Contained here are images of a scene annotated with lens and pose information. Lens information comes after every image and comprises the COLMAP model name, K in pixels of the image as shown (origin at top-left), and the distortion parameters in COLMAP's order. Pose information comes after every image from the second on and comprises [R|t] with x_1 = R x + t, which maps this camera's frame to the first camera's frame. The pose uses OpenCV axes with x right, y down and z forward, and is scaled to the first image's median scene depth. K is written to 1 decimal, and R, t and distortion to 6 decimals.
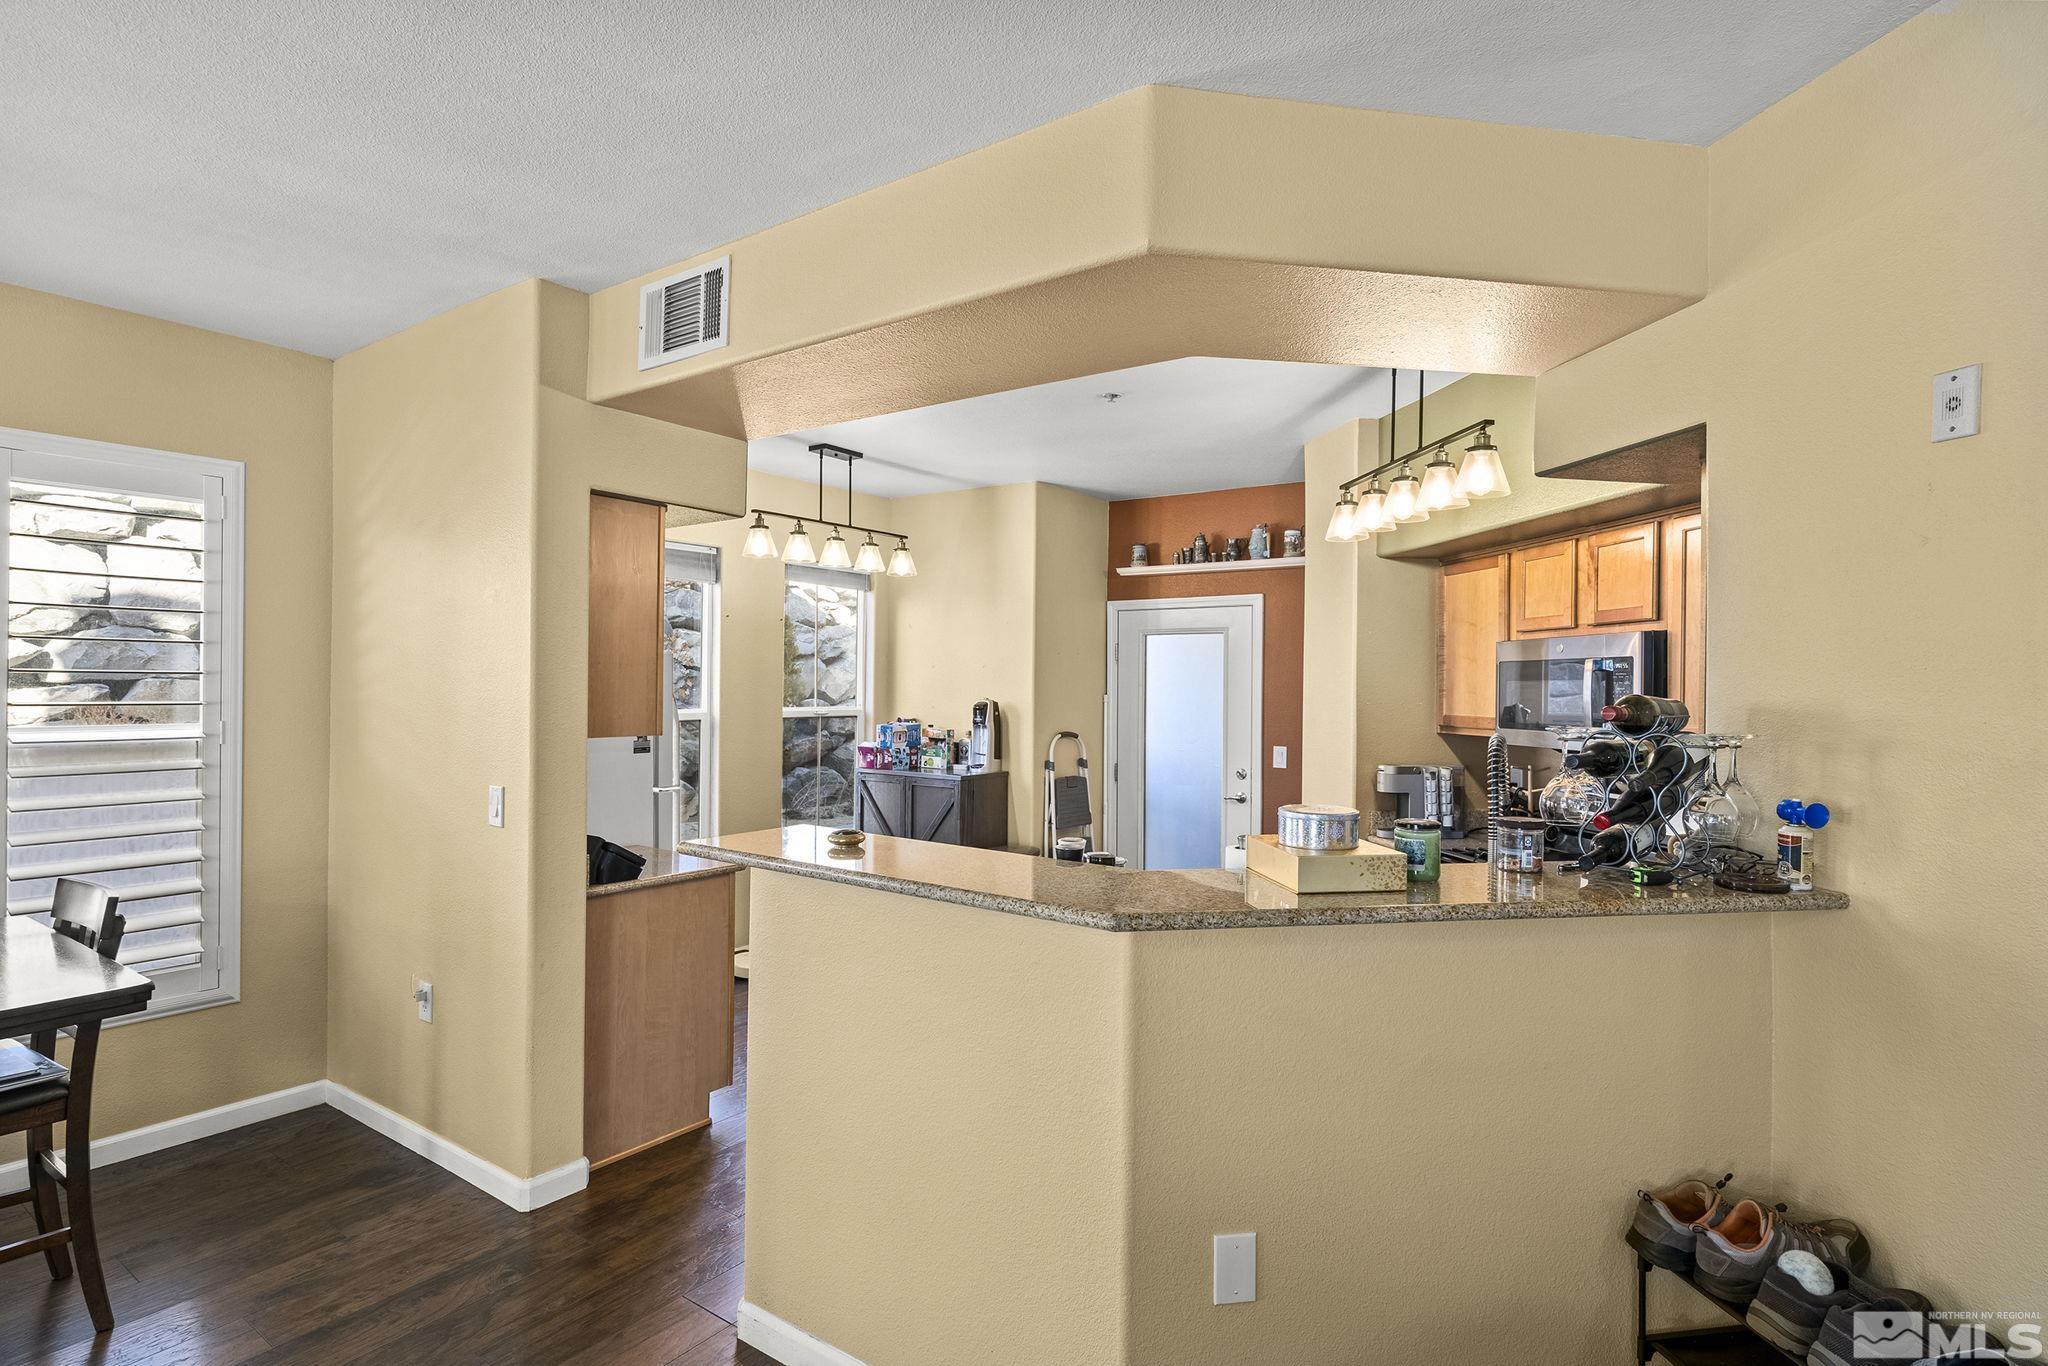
lens RADIAL K [[1033.9, 0, 1022.0], [0, 1033.9, 685.1], [0, 0, 1]] dist [-0.003342, 0.002113]
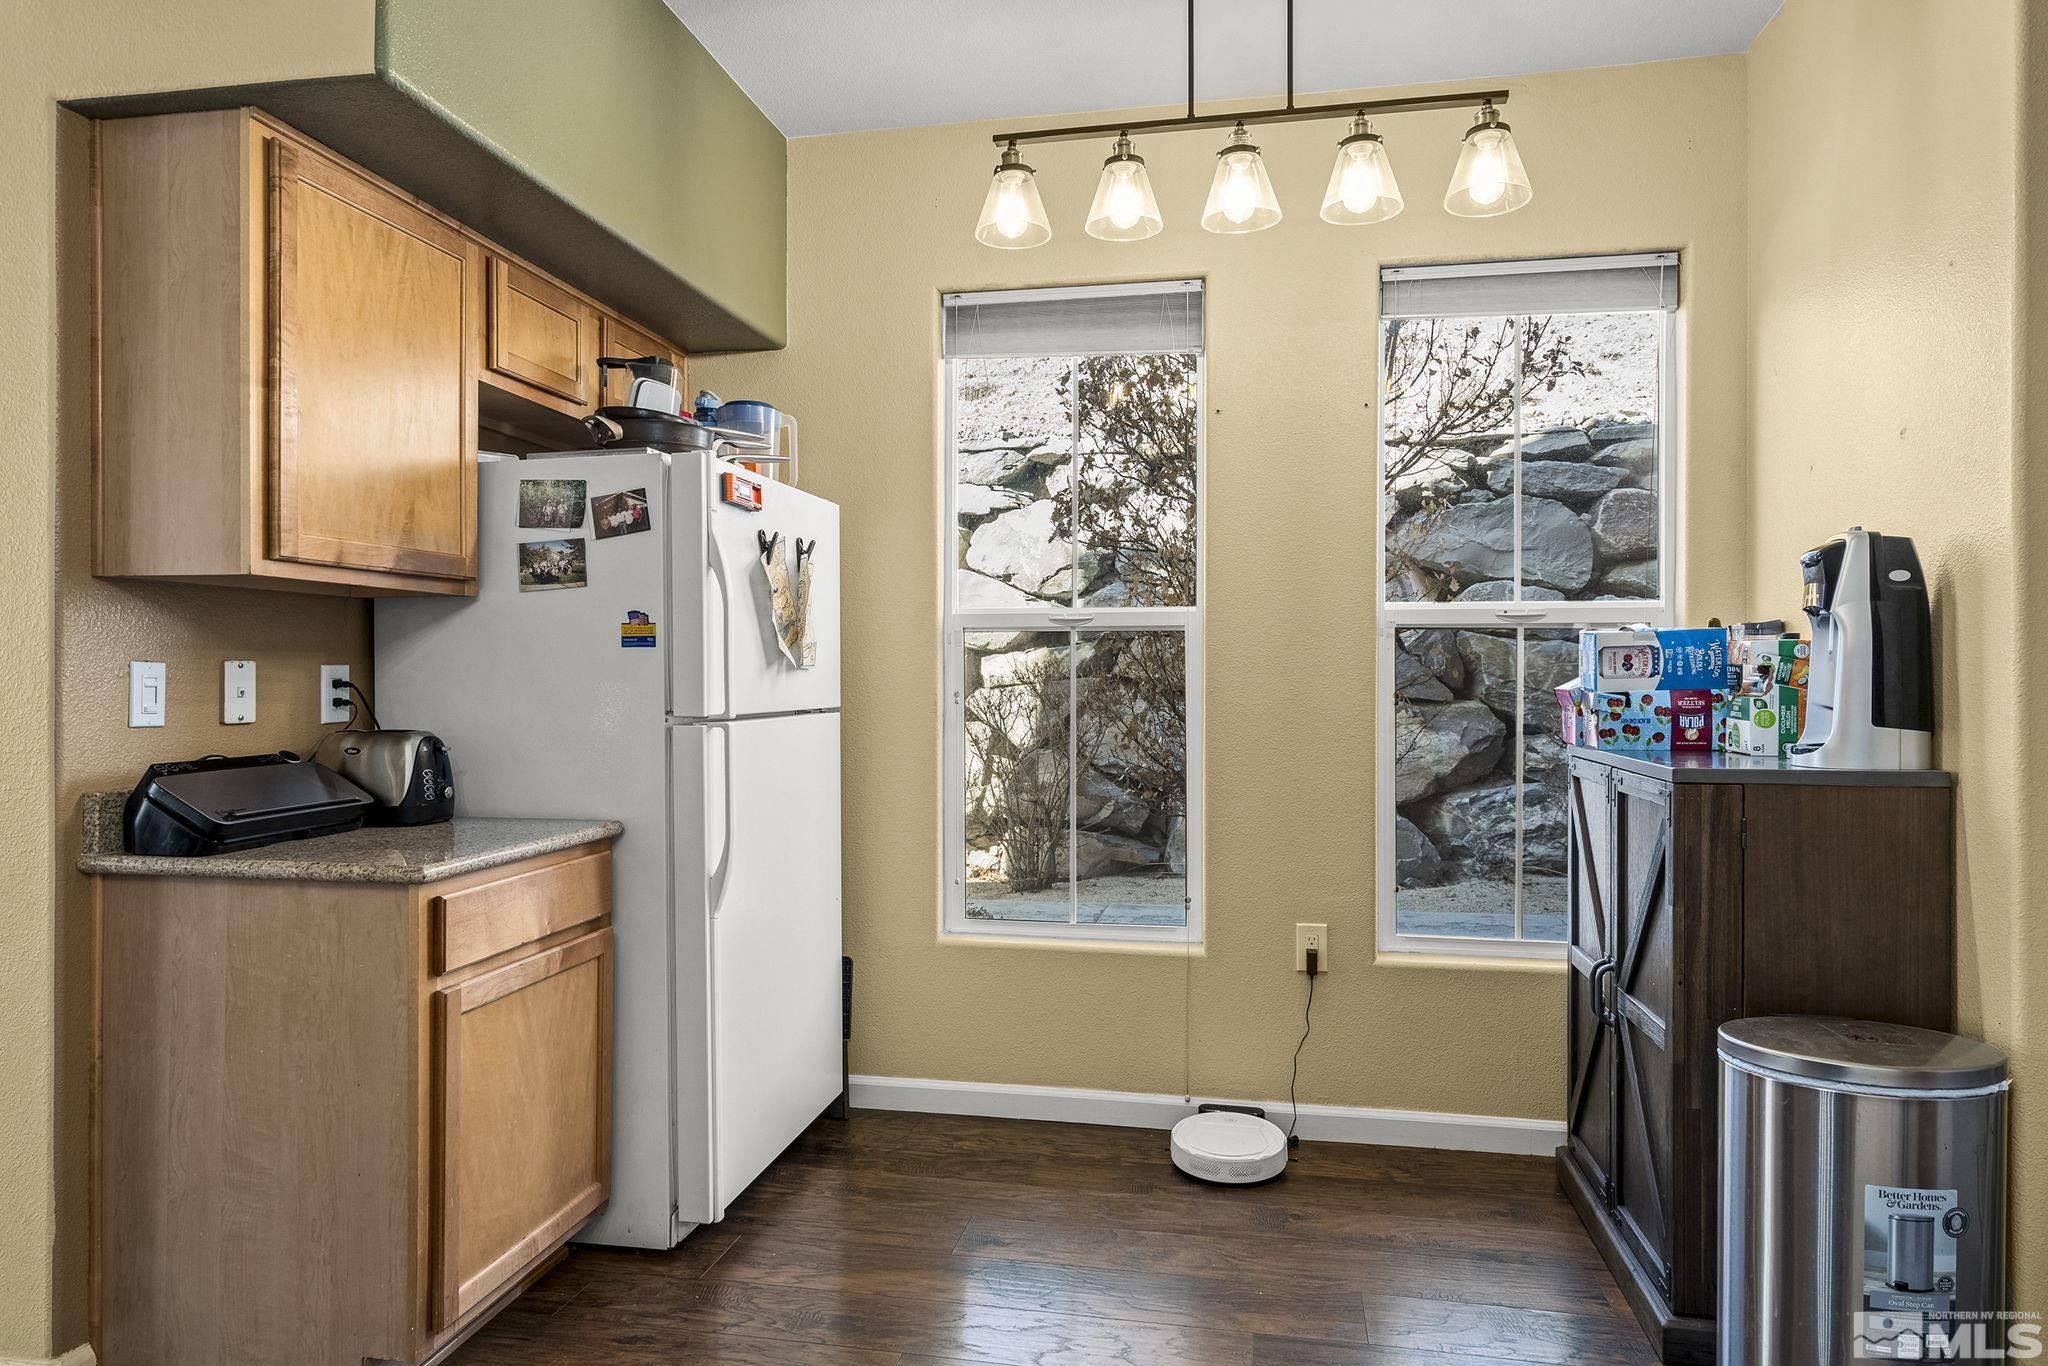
lens RADIAL K [[1237.6, 0, 1029.9], [0, 1237.6, 678.6], [0, 0, 1]] dist [0.003364, -0.001444]
pose [[0.415531, -0.008507, -0.909539, 0.213171], [0.001533, 0.999961, -0.008652, 0.065347], [0.909578, 0.002201, 0.415528, 0.688288]]
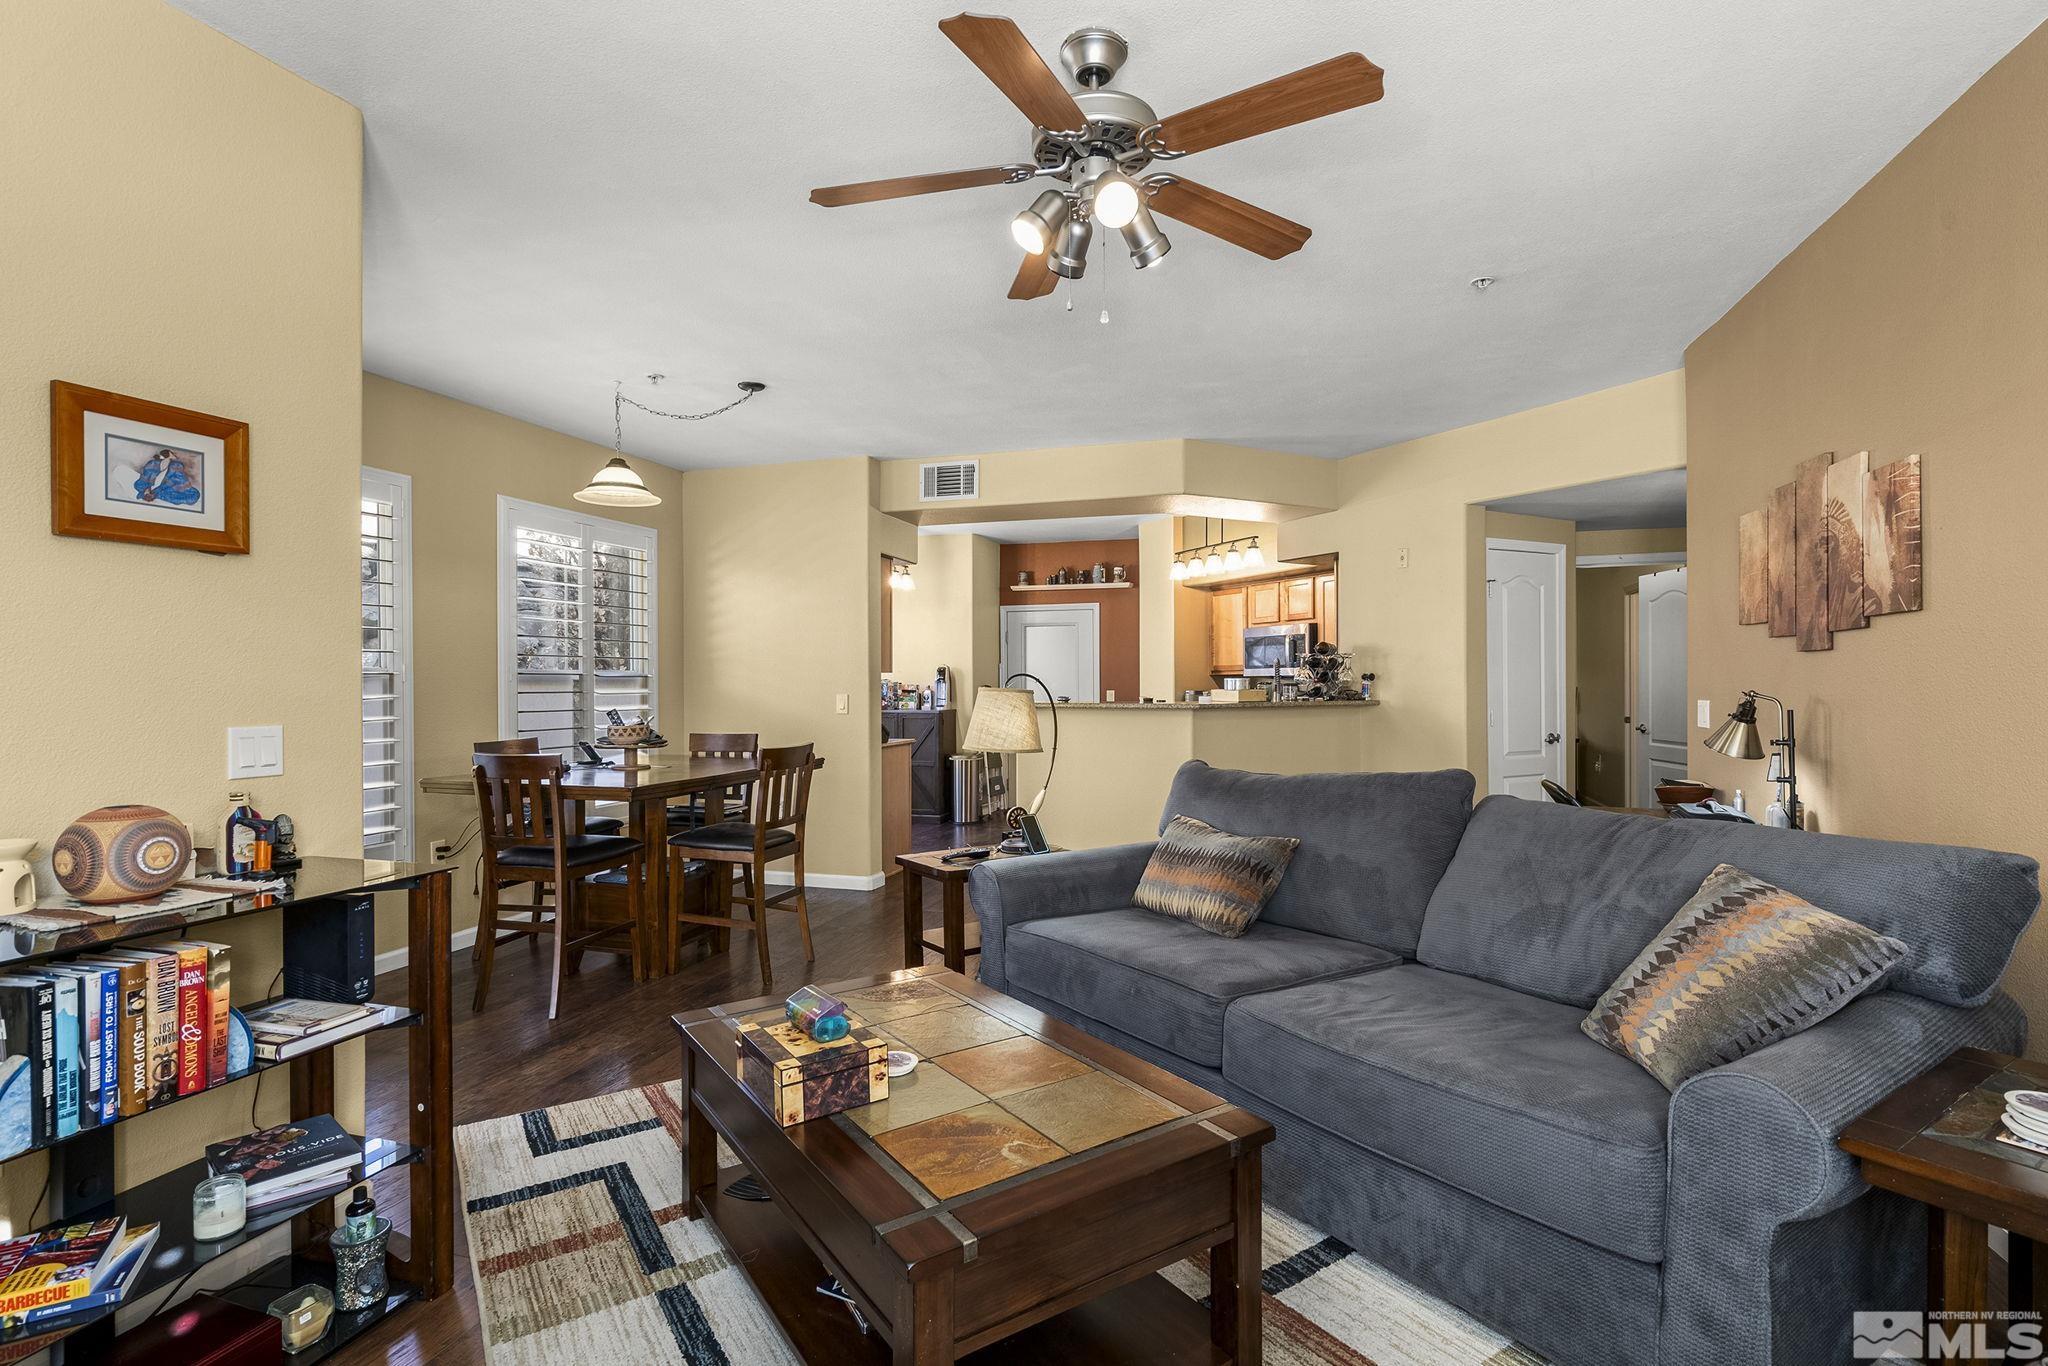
lens RADIAL K [[984.6, 0, 1020.8], [0, 984.6, 692.0], [0, 0, 1]] dist [0.000996, -0.001056]
pose [[0.949489, -0.017790, 0.313295, -0.449265], [0.014273, 0.999807, 0.013516, 0.039944], [-0.313475, -0.008361, 0.949560, -0.573758]]
